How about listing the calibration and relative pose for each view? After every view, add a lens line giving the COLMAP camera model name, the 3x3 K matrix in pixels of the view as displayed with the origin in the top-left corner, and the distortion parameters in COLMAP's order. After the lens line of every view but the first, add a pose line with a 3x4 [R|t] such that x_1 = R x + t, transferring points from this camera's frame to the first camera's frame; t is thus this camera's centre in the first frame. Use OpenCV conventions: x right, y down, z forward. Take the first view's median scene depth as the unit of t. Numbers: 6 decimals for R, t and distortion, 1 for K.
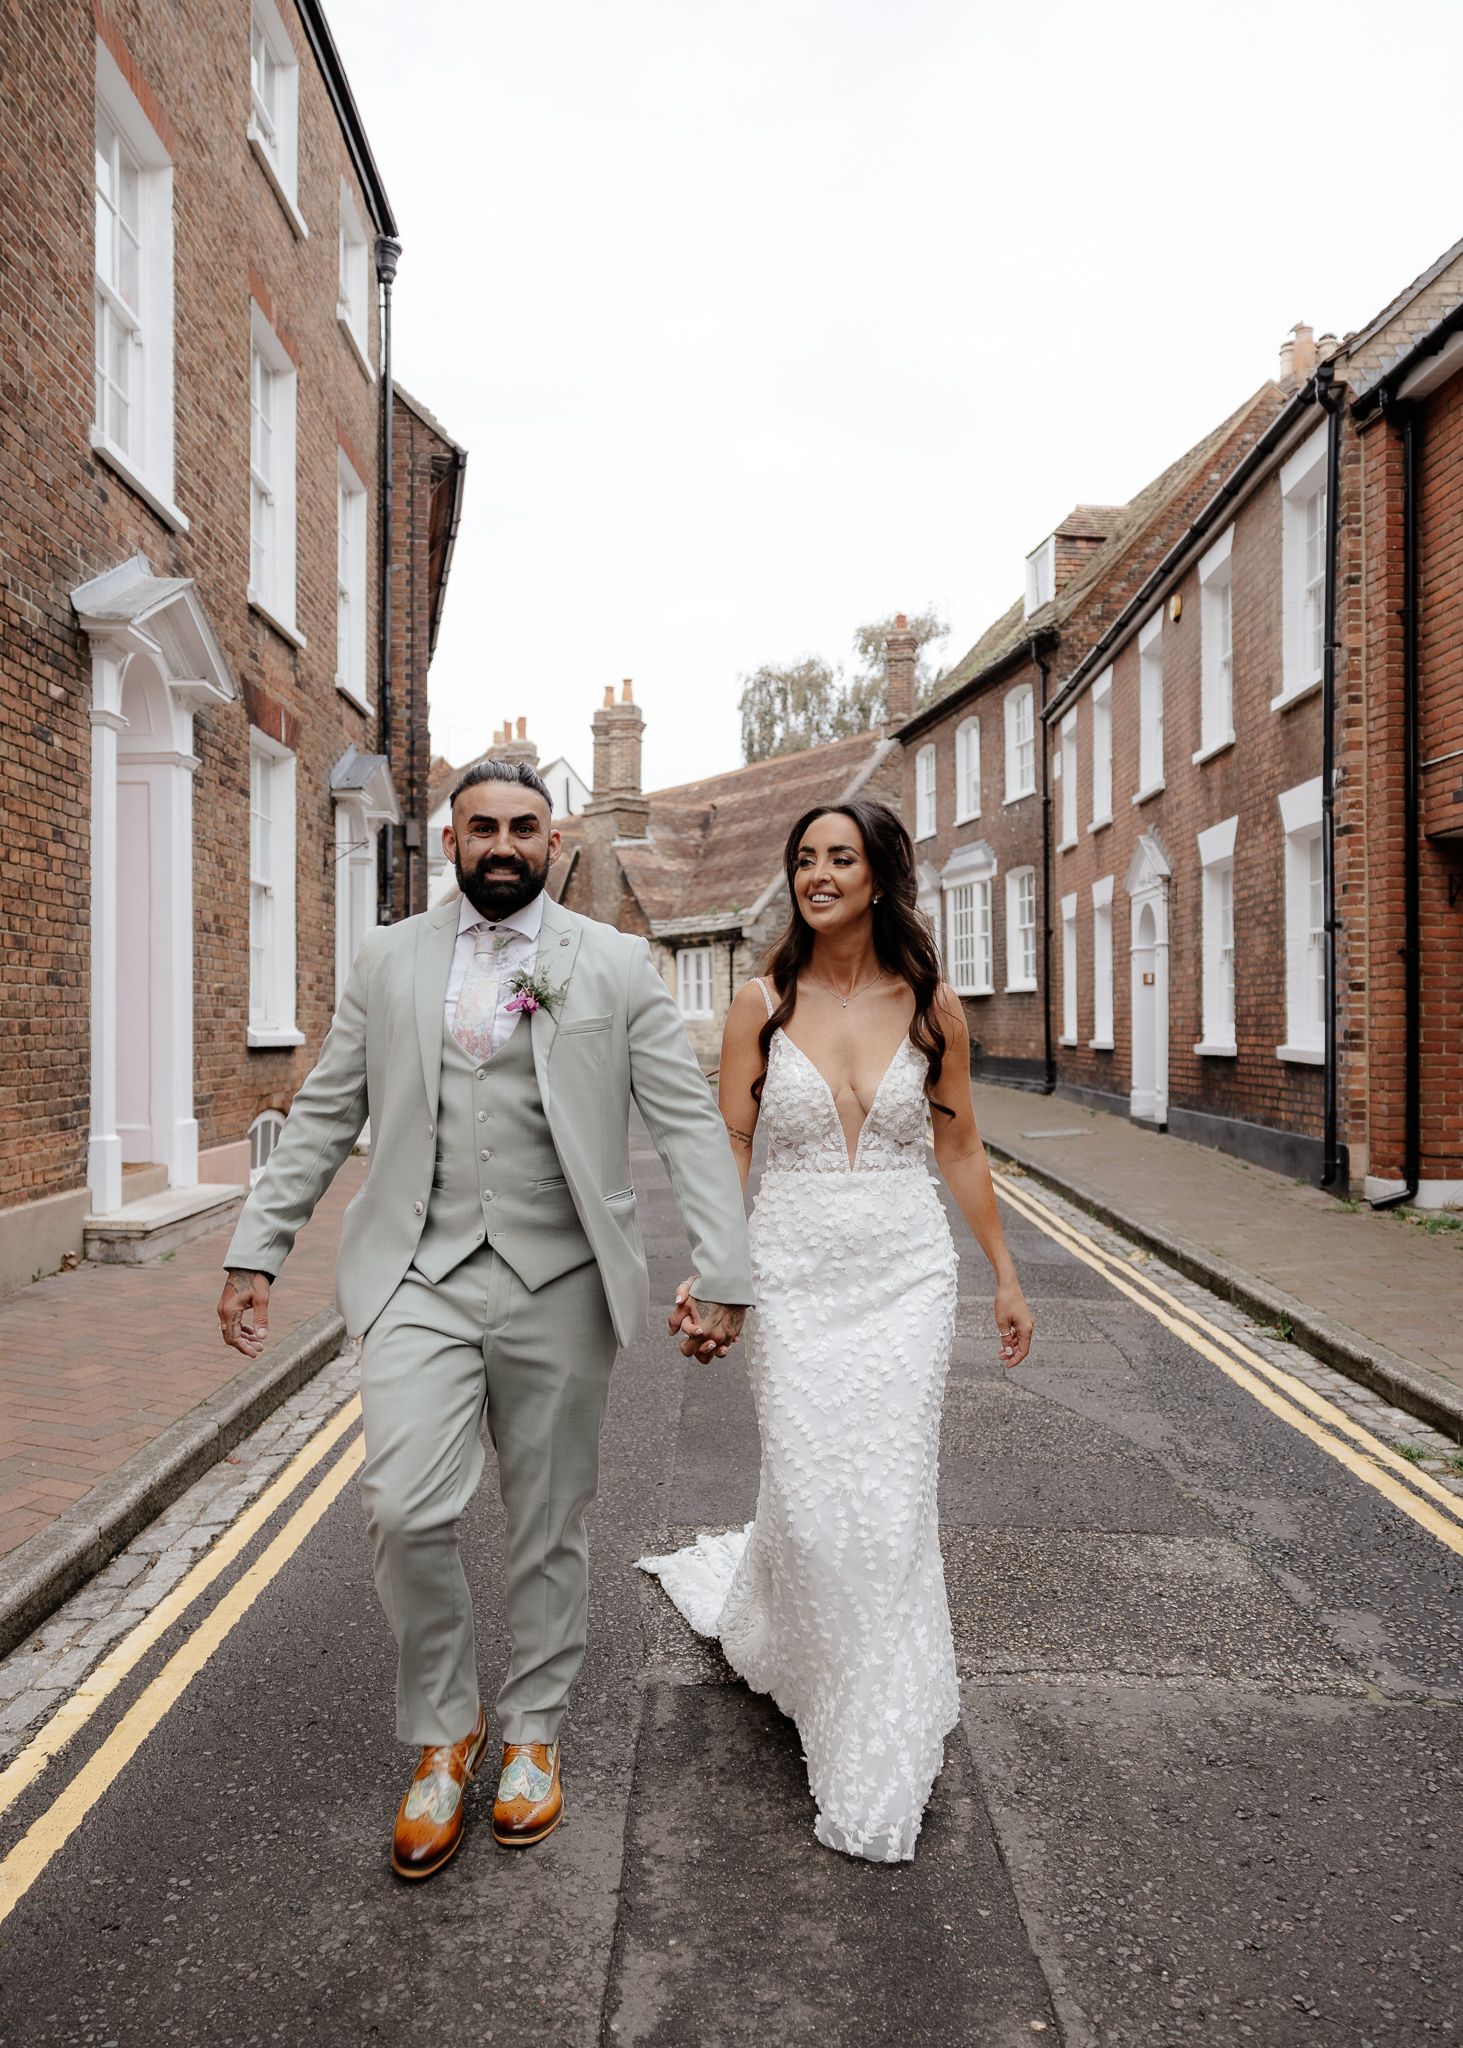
lens RADIAL K [[1448.5, 0, 743.5], [0, 1448.5, 1011.9], [0, 0, 1]] dist [-0.034306, 0.002385]
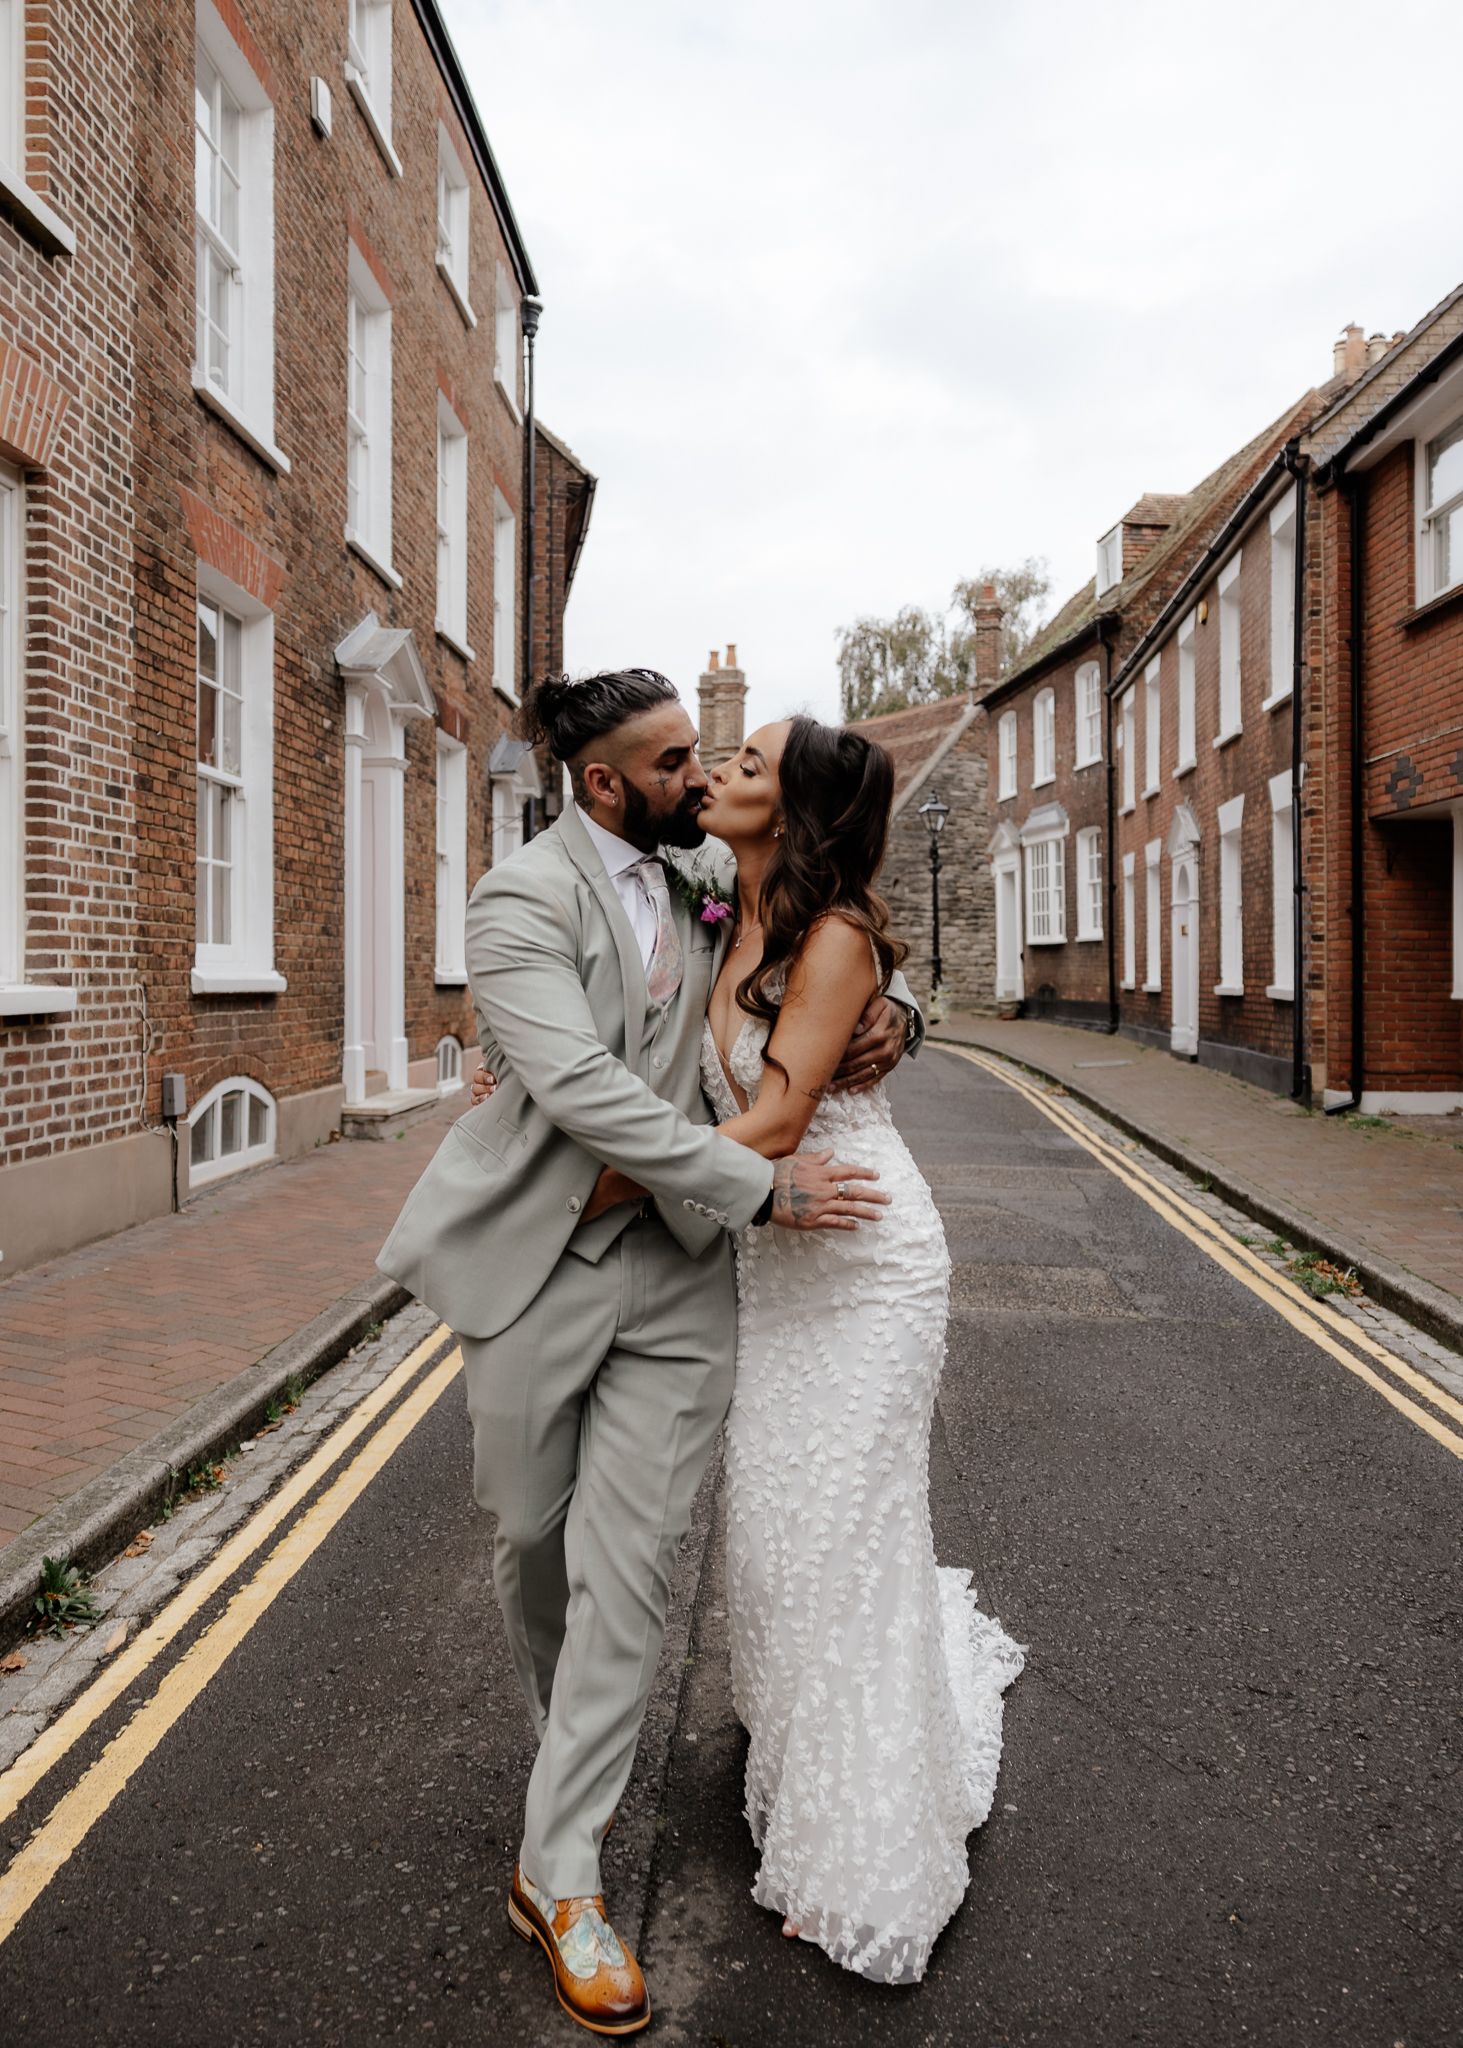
lens RADIAL K [[1448.5, 0, 748.4], [0, 1448.5, 1018.5], [0, 0, 1]] dist [-0.034306, 0.002385]
pose [[0.997790, 0.004791, -0.066277, 0.014221], [-0.002121, 0.999185, 0.040310, 0.002851], [0.066416, -0.040080, 0.996987, -0.255845]]
